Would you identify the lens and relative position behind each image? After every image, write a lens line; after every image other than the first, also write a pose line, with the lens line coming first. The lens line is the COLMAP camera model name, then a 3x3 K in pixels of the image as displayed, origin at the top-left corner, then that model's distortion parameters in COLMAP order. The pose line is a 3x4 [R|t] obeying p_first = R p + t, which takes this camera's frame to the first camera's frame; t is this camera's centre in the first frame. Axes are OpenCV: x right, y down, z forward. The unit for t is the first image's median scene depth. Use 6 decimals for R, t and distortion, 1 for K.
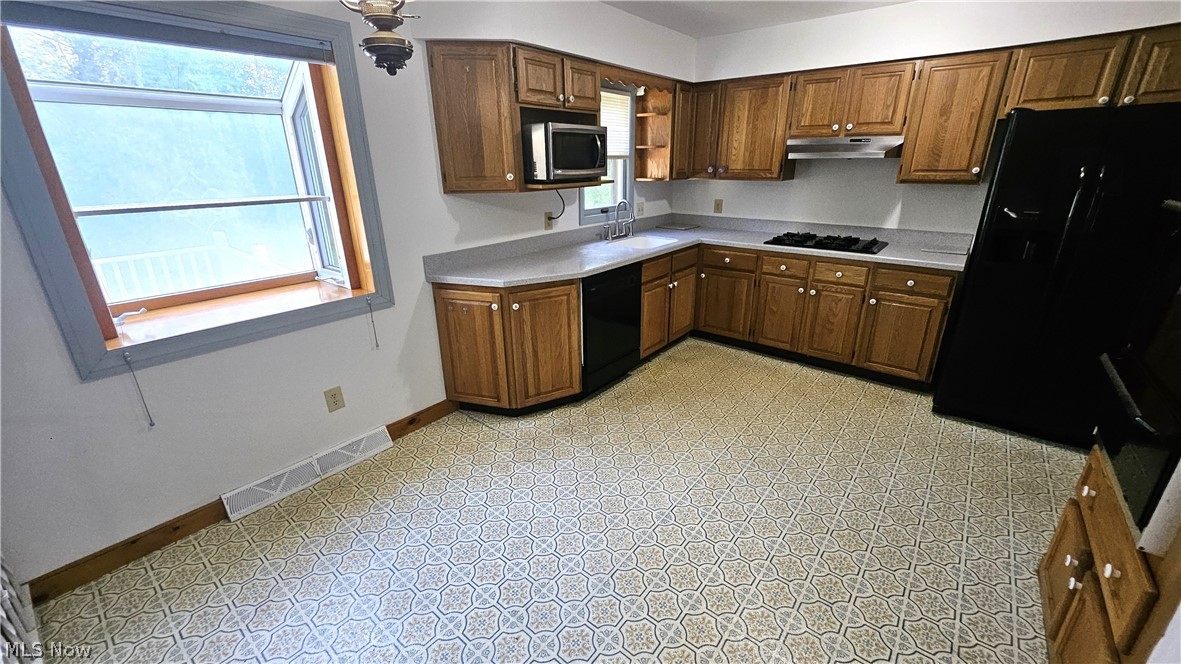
lens RADIAL K [[465.7, 0, 593.0], [0, 465.7, 329.4], [0, 0, 1]] dist [0.001323, -0.001238]
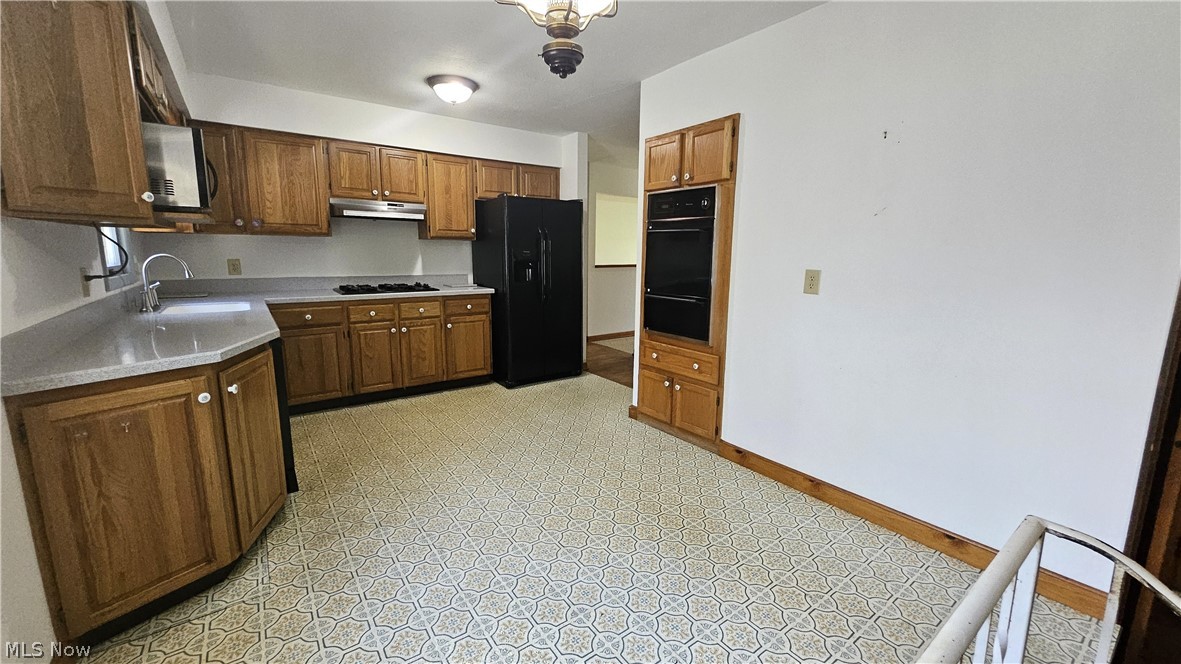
lens RADIAL K [[465.7, 0, 593.2], [0, 465.7, 330.4], [0, 0, 1]] dist [0.001323, -0.001238]
pose [[0.251152, -0.152310, 0.955889, -0.536850], [0.314827, 0.946701, 0.068128, -0.010742], [-0.915318, 0.283829, 0.285717, 0.267604]]
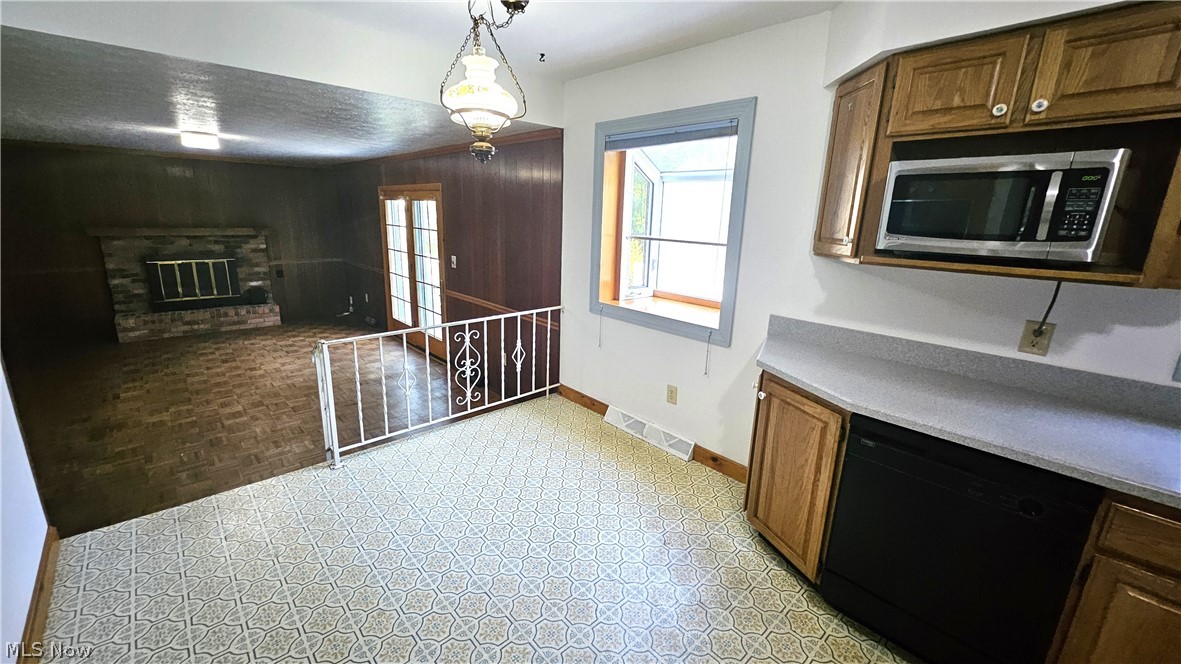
lens RADIAL K [[465.7, 0, 584.8], [0, 465.7, 326.3], [0, 0, 1]] dist [0.001323, -0.001238]
pose [[-0.149269, 0.241453, -0.958863, 0.500626], [-0.361769, 0.889157, 0.280218, -0.218743], [0.920240, 0.388715, -0.045373, 0.586432]]
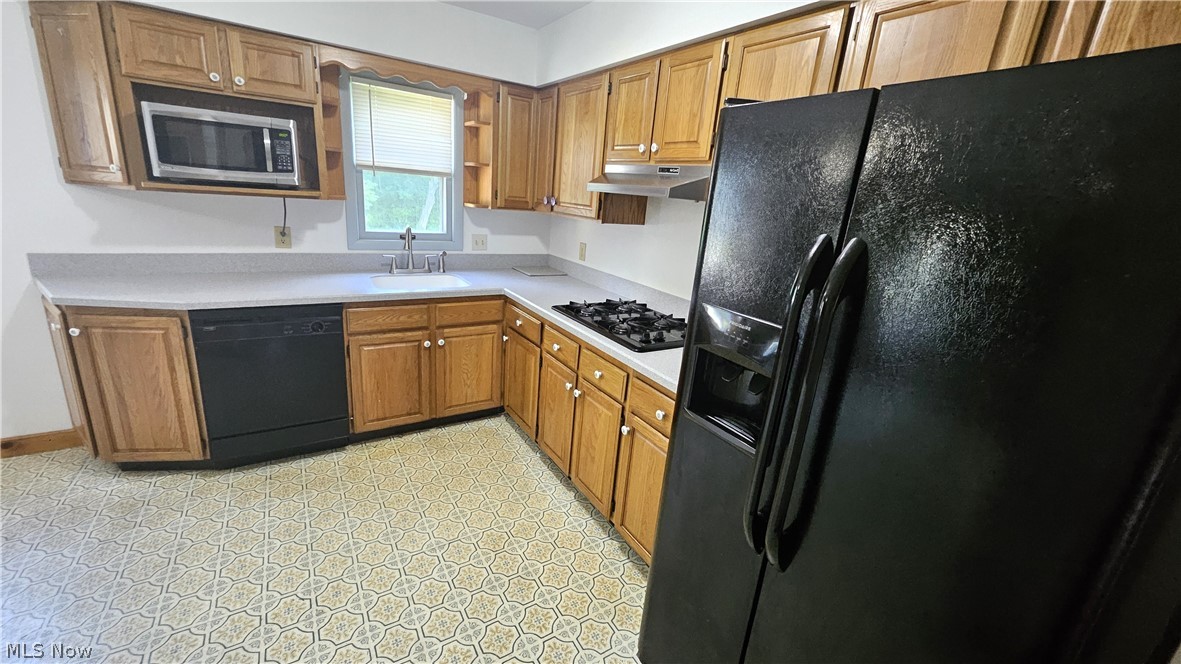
lens RADIAL K [[465.7, 0, 589.4], [0, 465.7, 328.8], [0, 0, 1]] dist [0.001323, -0.001238]
pose [[0.944600, 0.173778, -0.278447, 0.697065], [-0.194040, 0.979881, -0.046716, -0.149883], [0.264726, 0.098157, 0.959315, 0.401203]]
